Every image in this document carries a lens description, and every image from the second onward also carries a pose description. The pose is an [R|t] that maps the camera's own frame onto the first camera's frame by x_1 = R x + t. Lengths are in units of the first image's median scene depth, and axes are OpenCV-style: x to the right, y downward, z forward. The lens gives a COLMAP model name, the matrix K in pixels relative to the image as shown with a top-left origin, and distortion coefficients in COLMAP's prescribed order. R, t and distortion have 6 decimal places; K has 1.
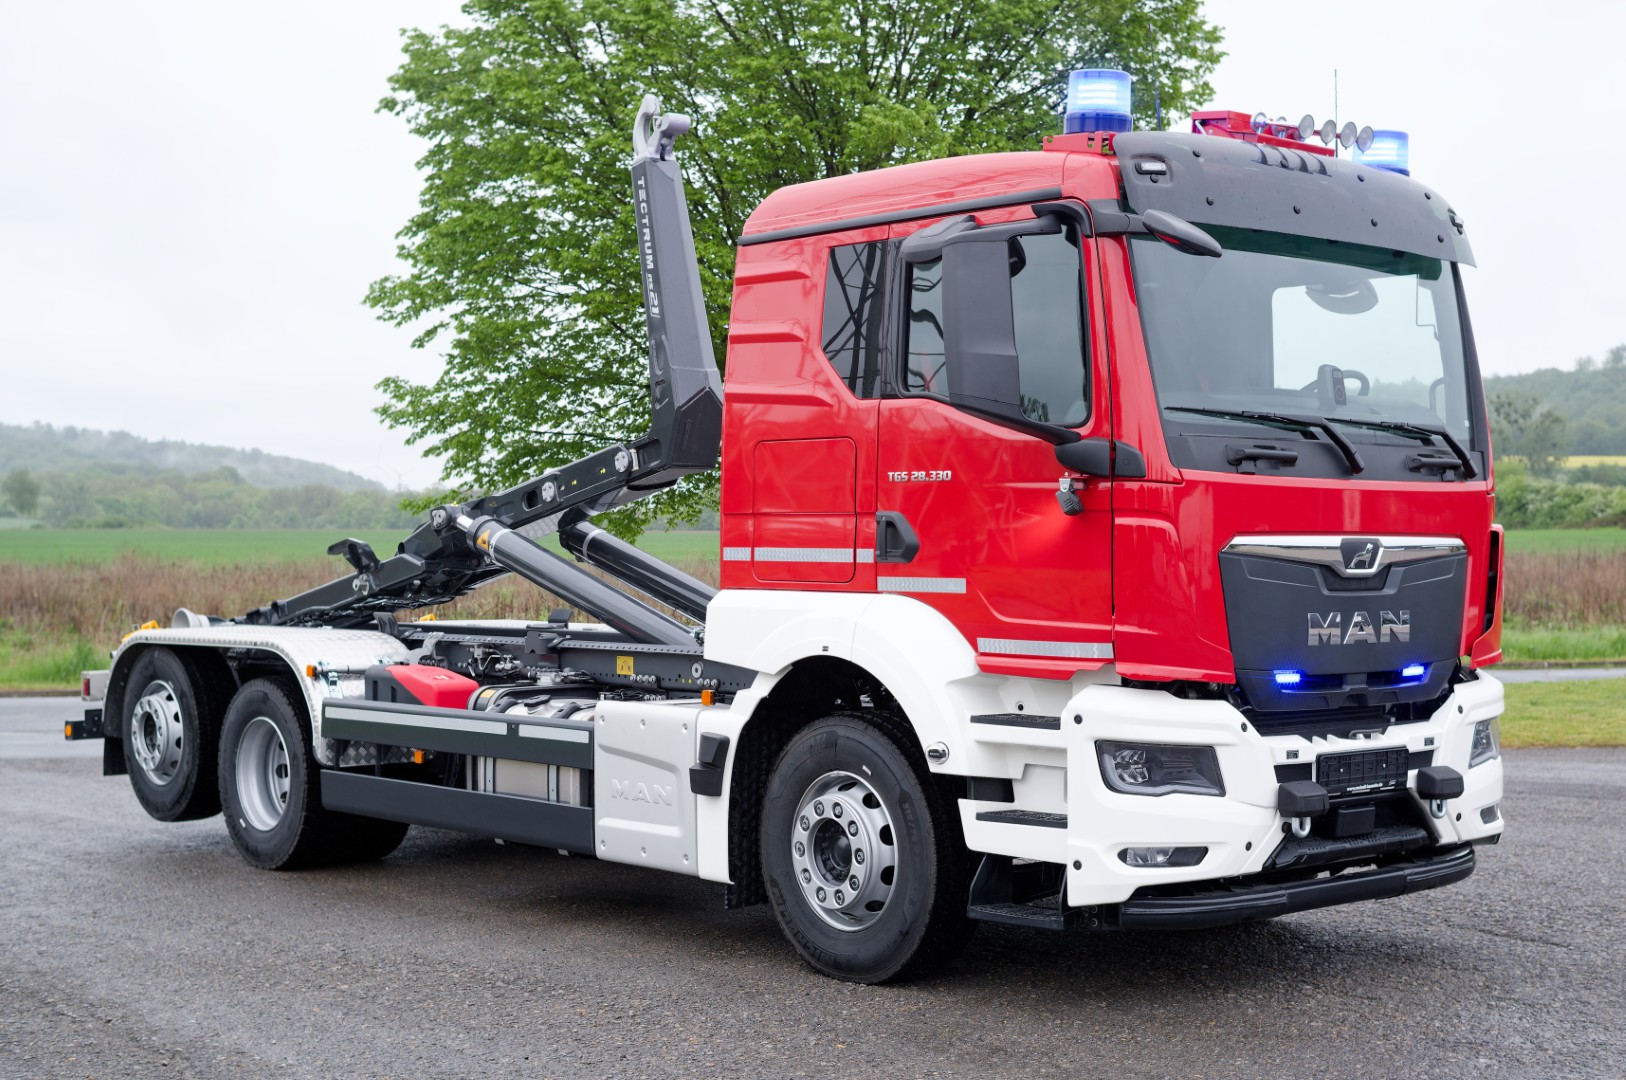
lens RADIAL K [[2094.8, 0, 927.4], [0, 2094.8, 539.9], [0, 0, 1]] dist [0.010203, -0.018894]
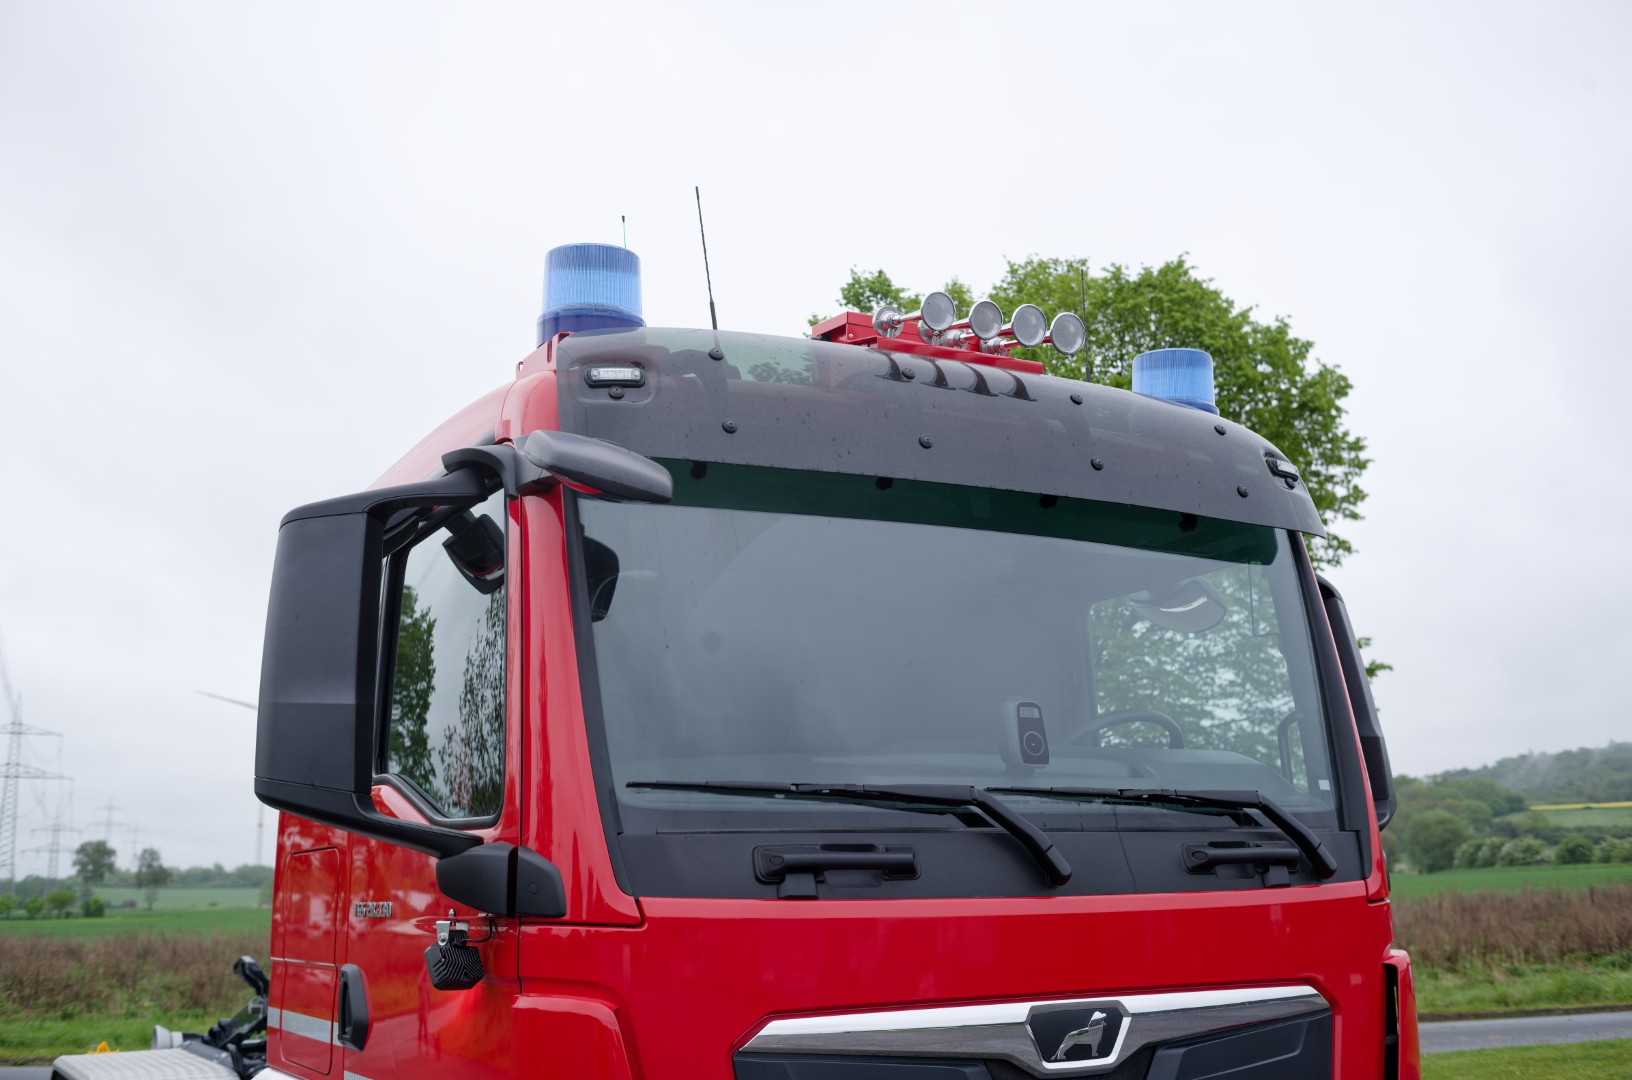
lens RADIAL K [[1614.0, 0, 816.6], [0, 1614.0, 574.0], [0, 0, 1]] dist [0.000831, -0.003892]
pose [[0.971405, -0.073641, -0.225721, 0.231318], [0.028541, 0.980008, -0.196899, -0.028302], [0.235708, 0.184826, 0.954086, 0.523263]]
